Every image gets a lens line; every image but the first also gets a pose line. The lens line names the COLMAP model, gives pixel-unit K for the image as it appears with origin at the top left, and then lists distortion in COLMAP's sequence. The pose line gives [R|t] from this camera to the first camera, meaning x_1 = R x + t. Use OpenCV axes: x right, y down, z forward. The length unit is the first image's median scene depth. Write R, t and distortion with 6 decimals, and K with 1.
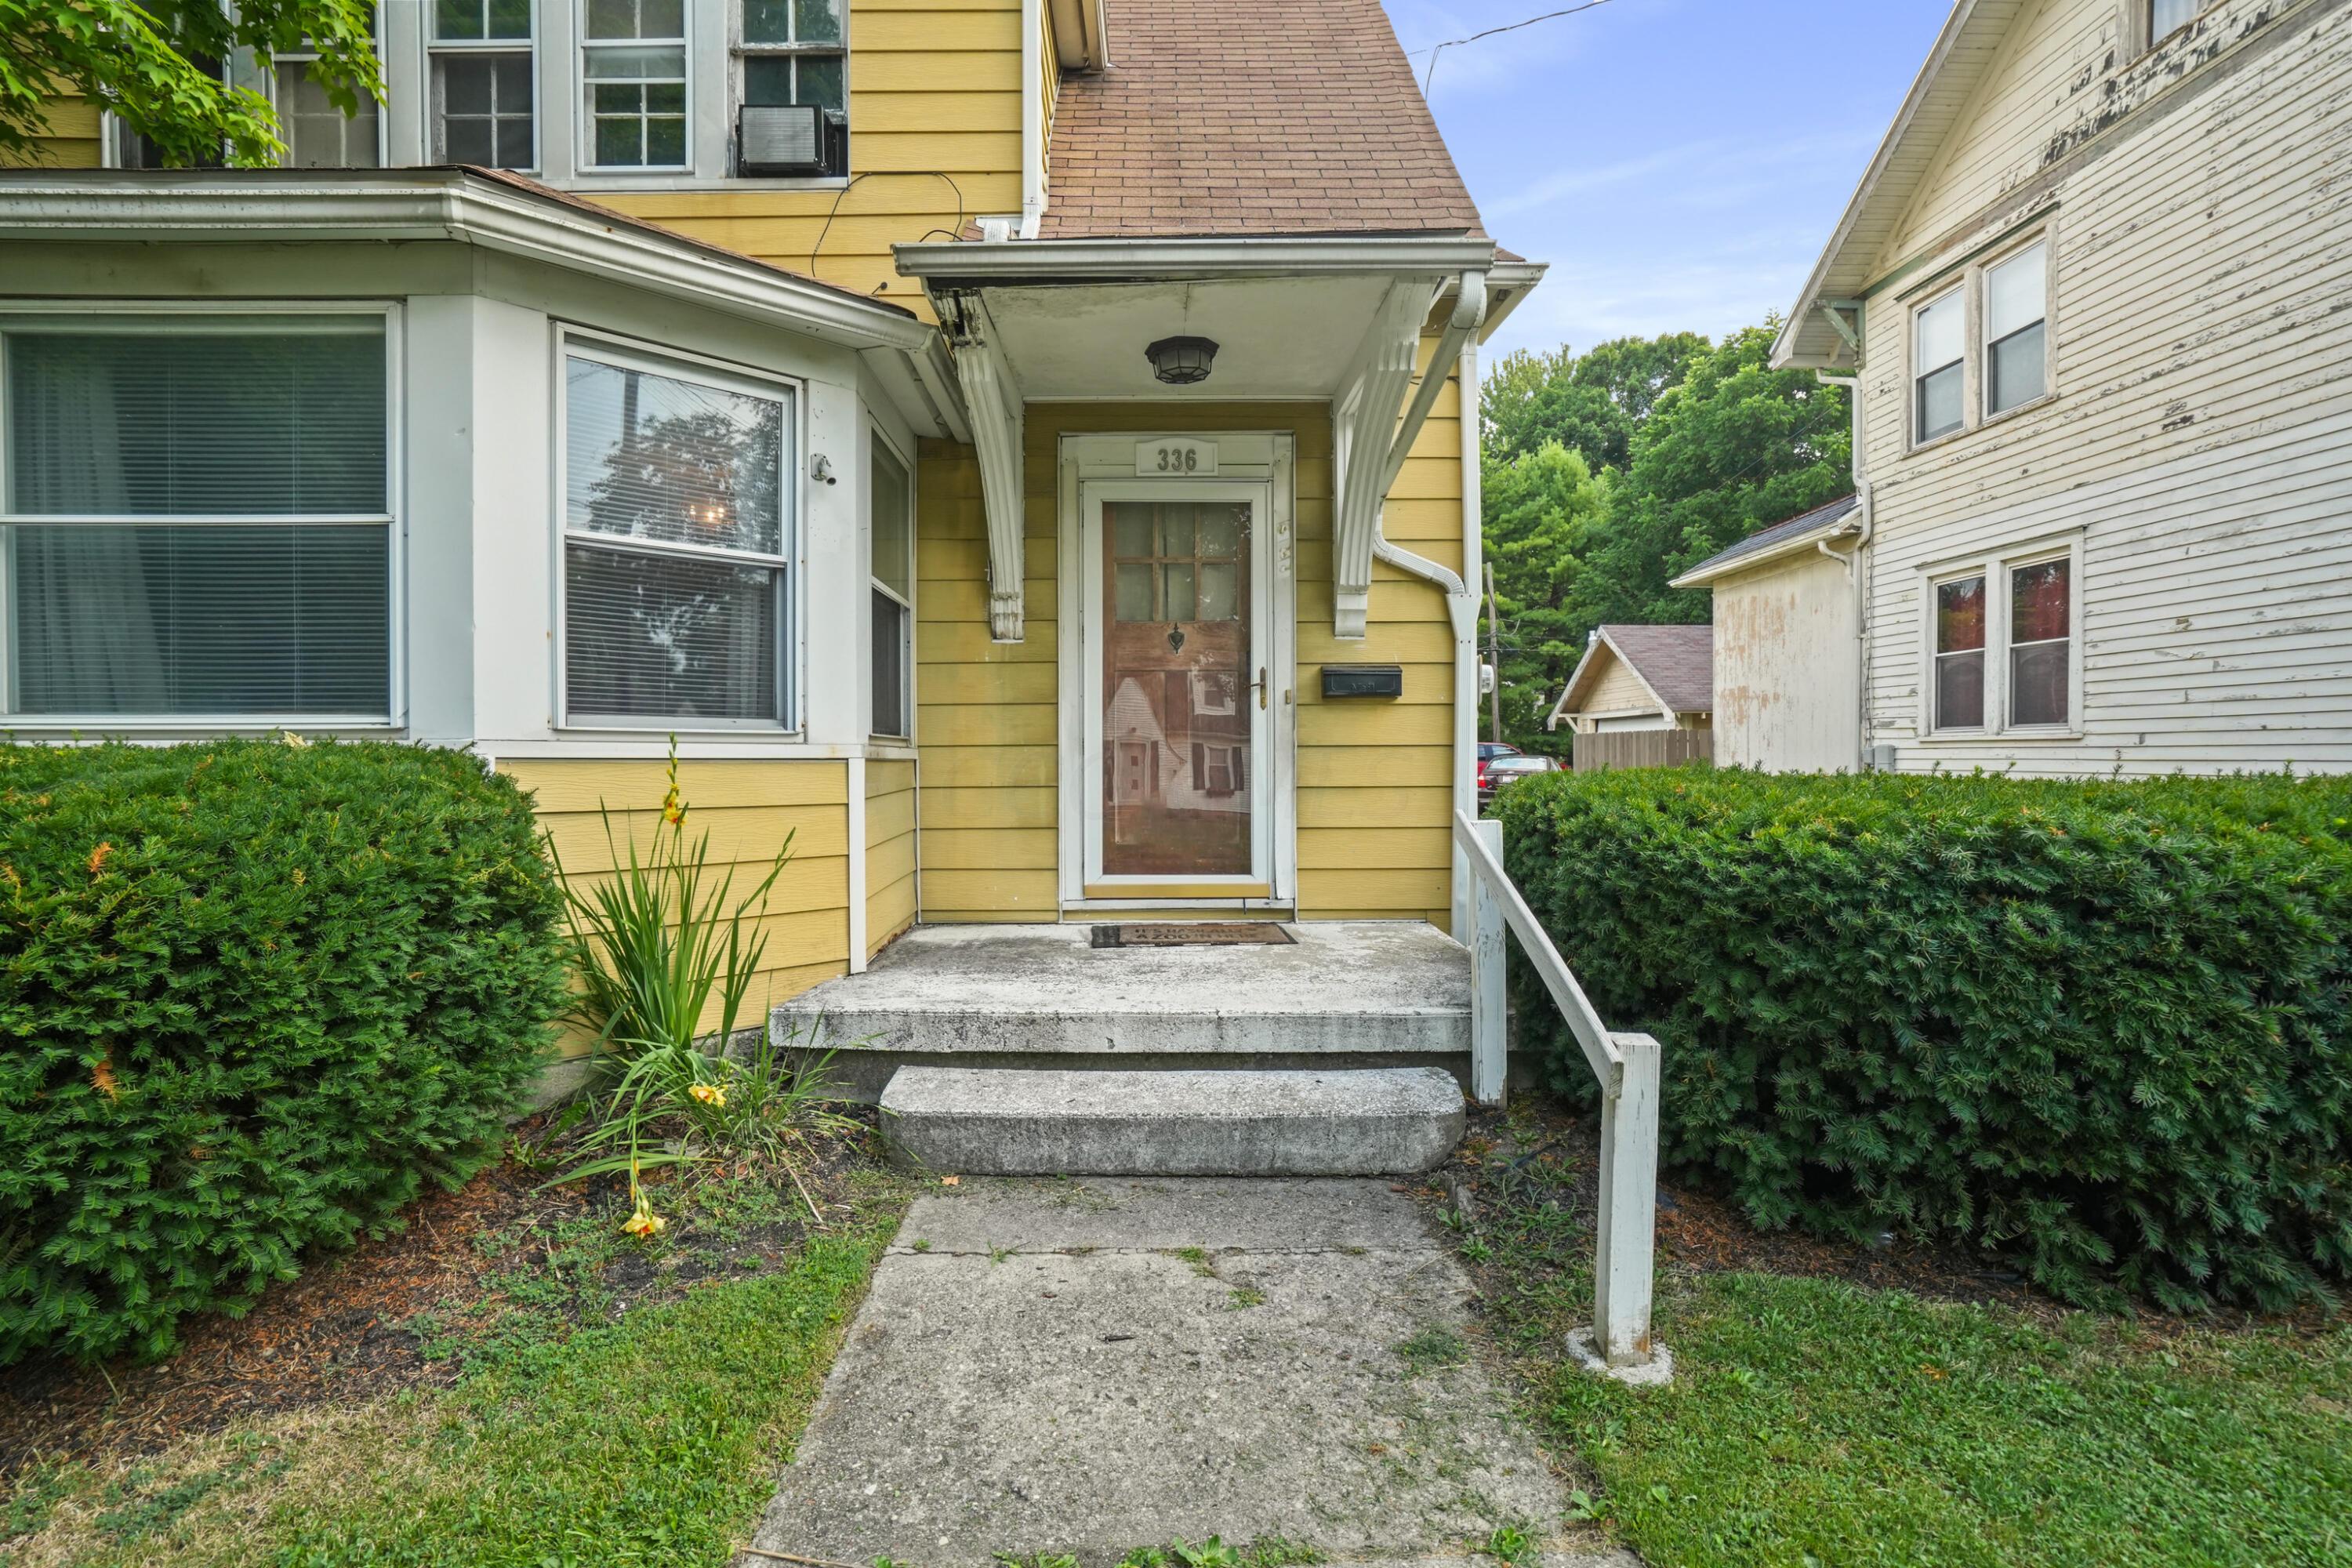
lens RADIAL K [[1158.0, 0, 1166.3], [0, 1158.0, 771.0], [0, 0, 1]] dist [-0.037359, 0.009266]
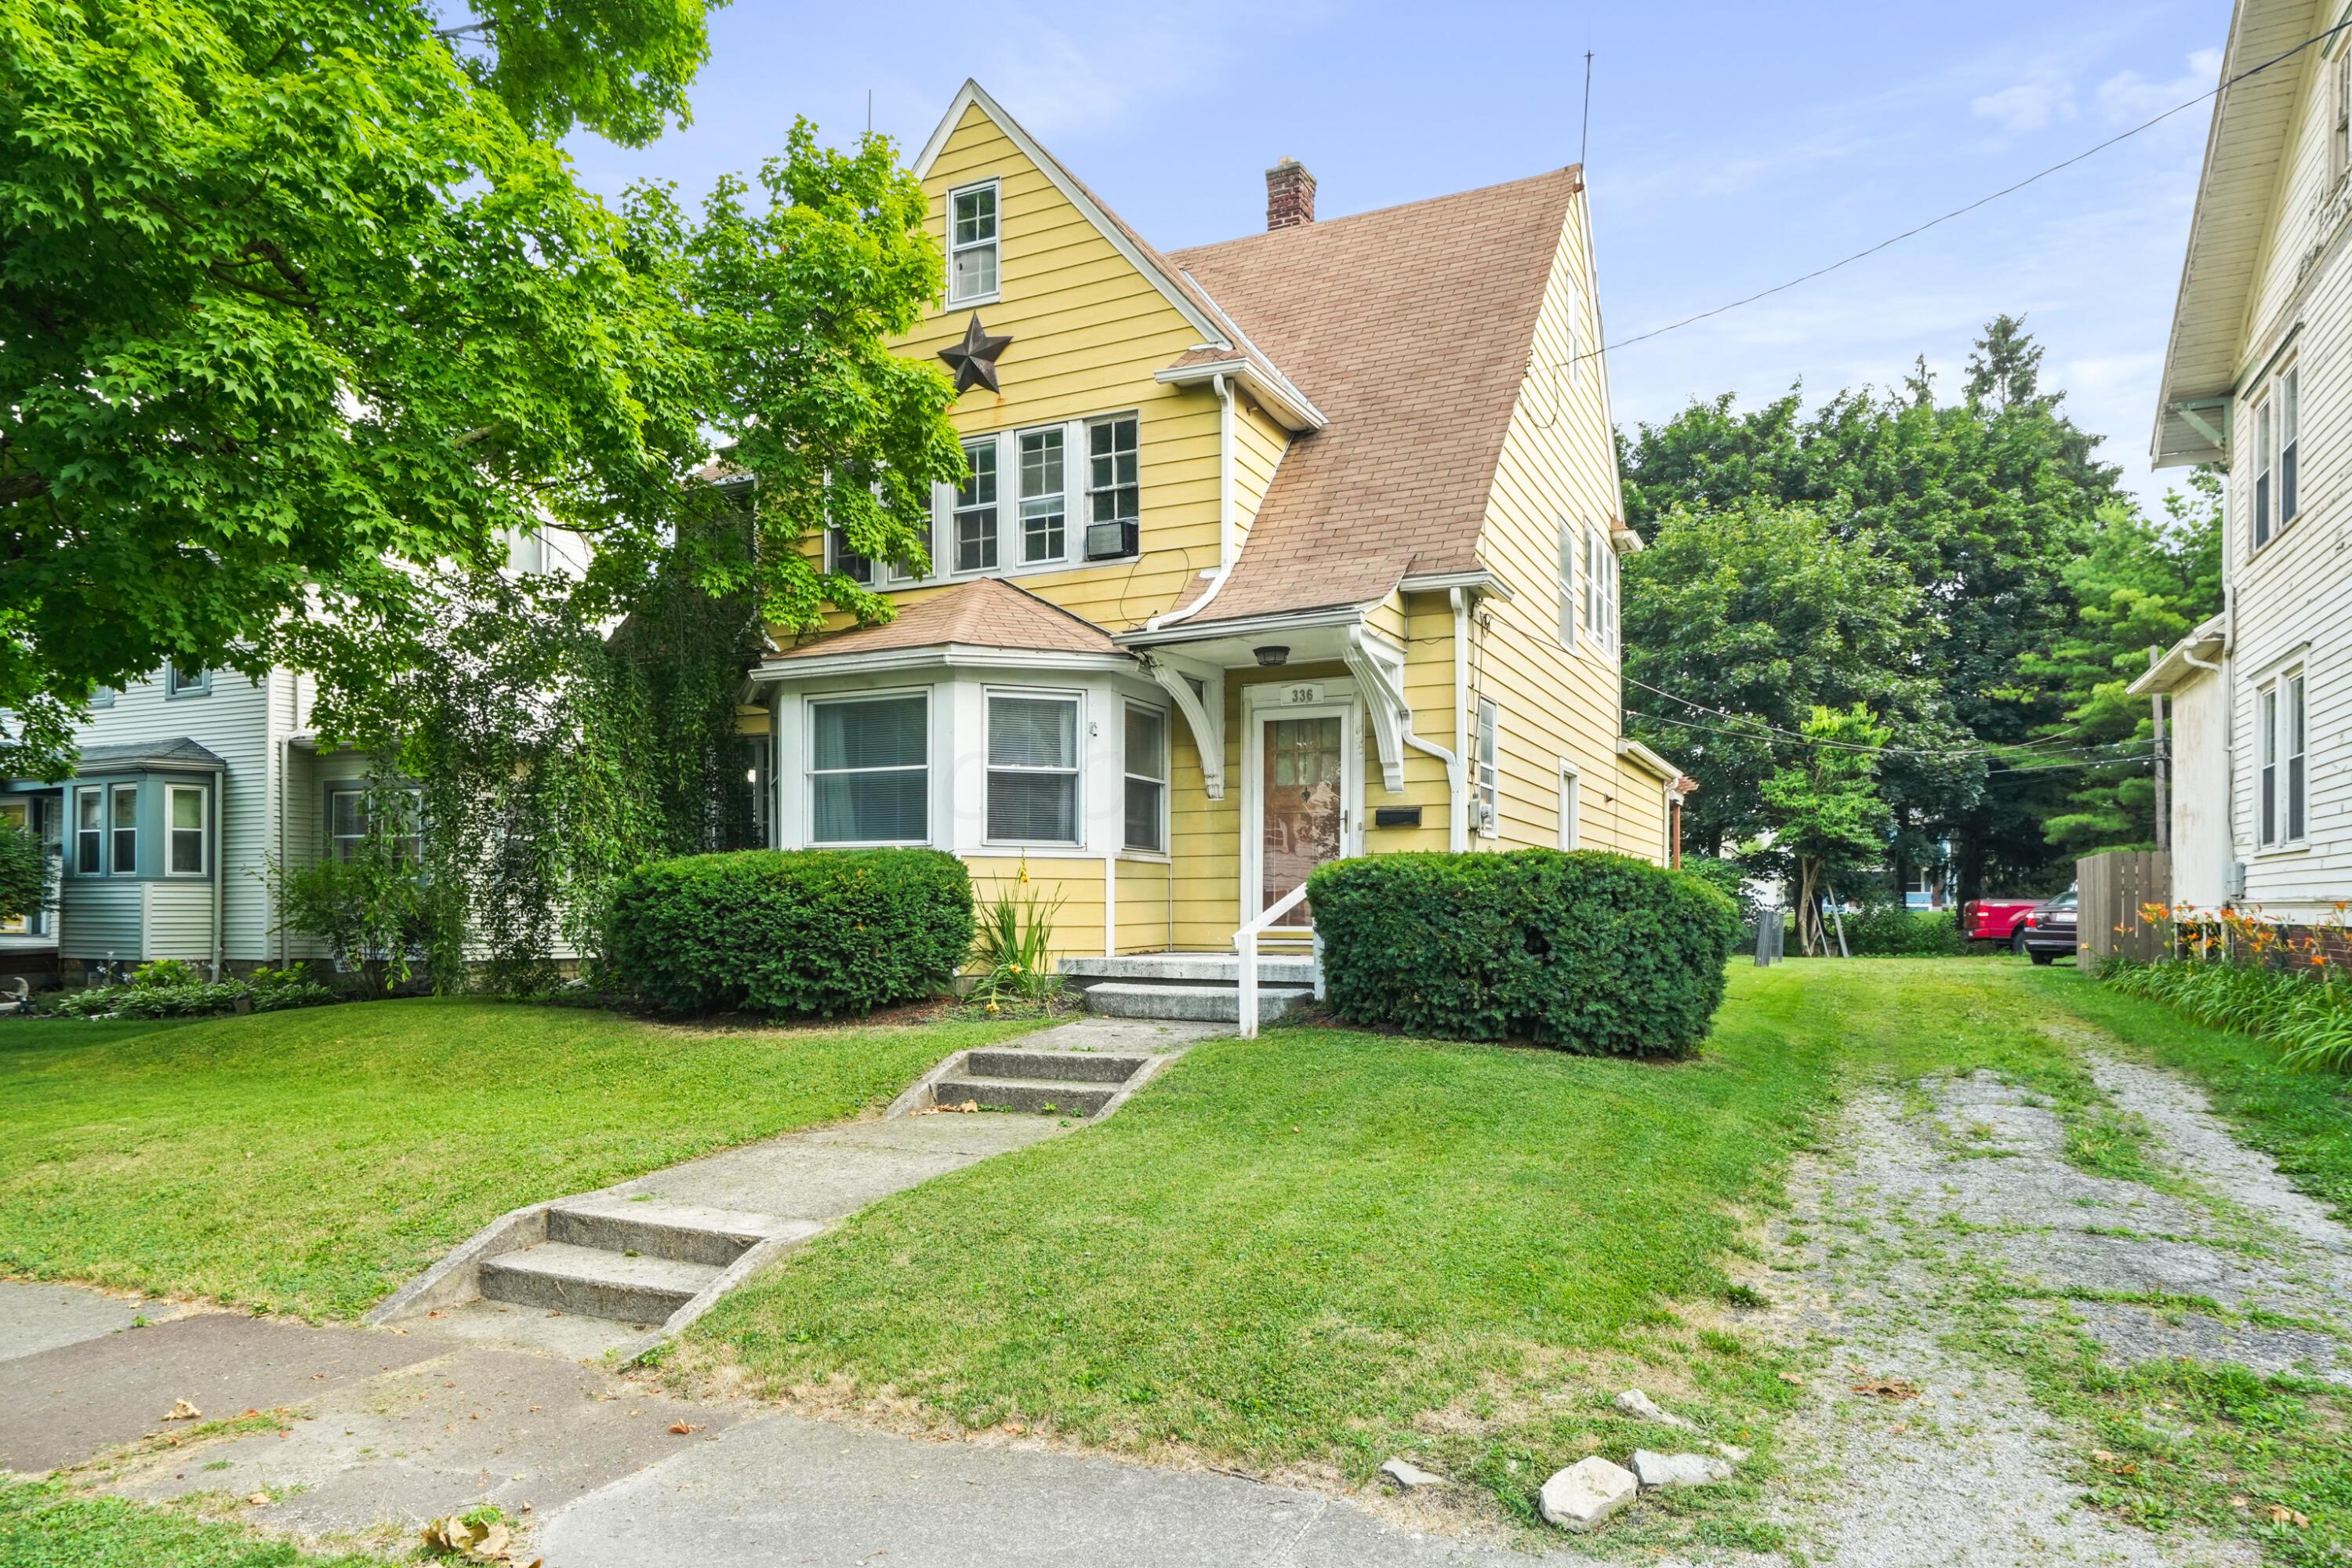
lens RADIAL K [[1472.9, 0, 1139.7], [0, 1472.9, 920.2], [0, 0, 1]] dist [-0.018257, 0.001591]
pose [[0.885080, 0.007436, -0.465379, 0.852340], [-0.010572, 0.999936, -0.004128, 0.091780], [0.465318, 0.008573, 0.885102, -1.137236]]
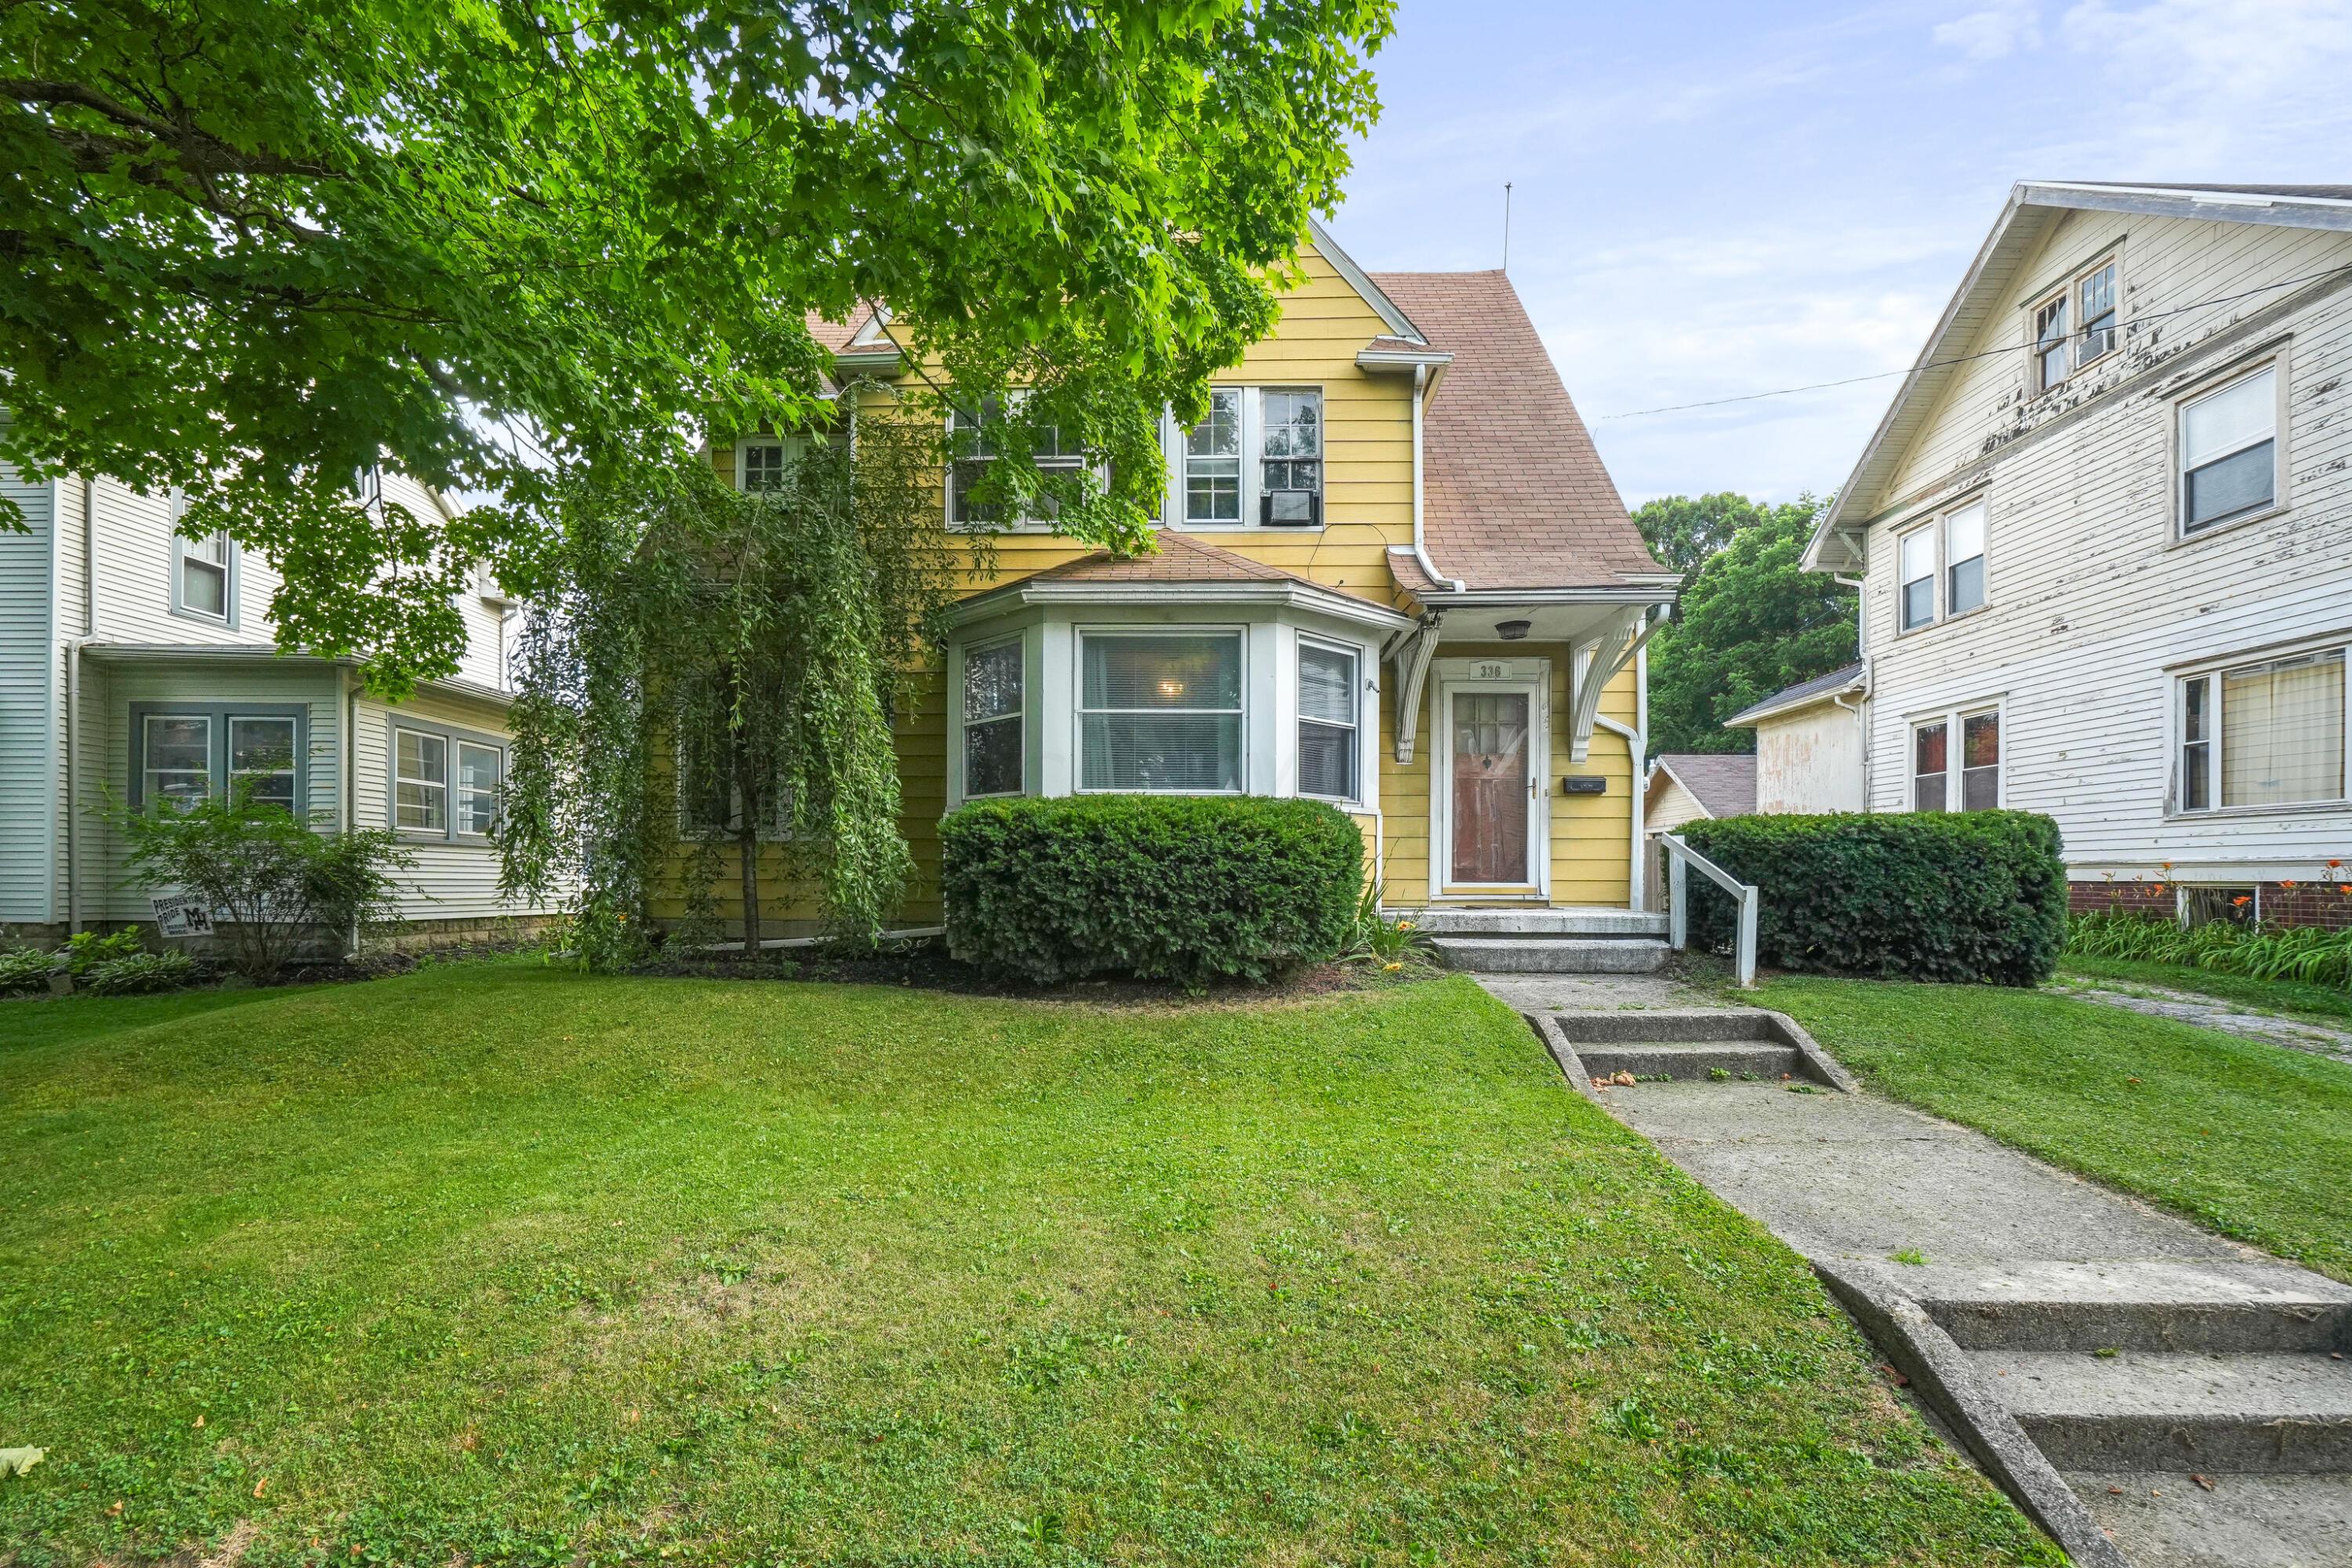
lens RADIAL K [[1116.7, 0, 1170.2], [0, 1116.7, 891.4], [0, 0, 1]] dist [-0.033109, -0.000988]
pose [[0.999325, 0.006523, -0.036157, -0.464096], [-0.006591, 0.999977, -0.001763, 0.111480], [0.036145, 0.002000, 0.999345, -0.908147]]
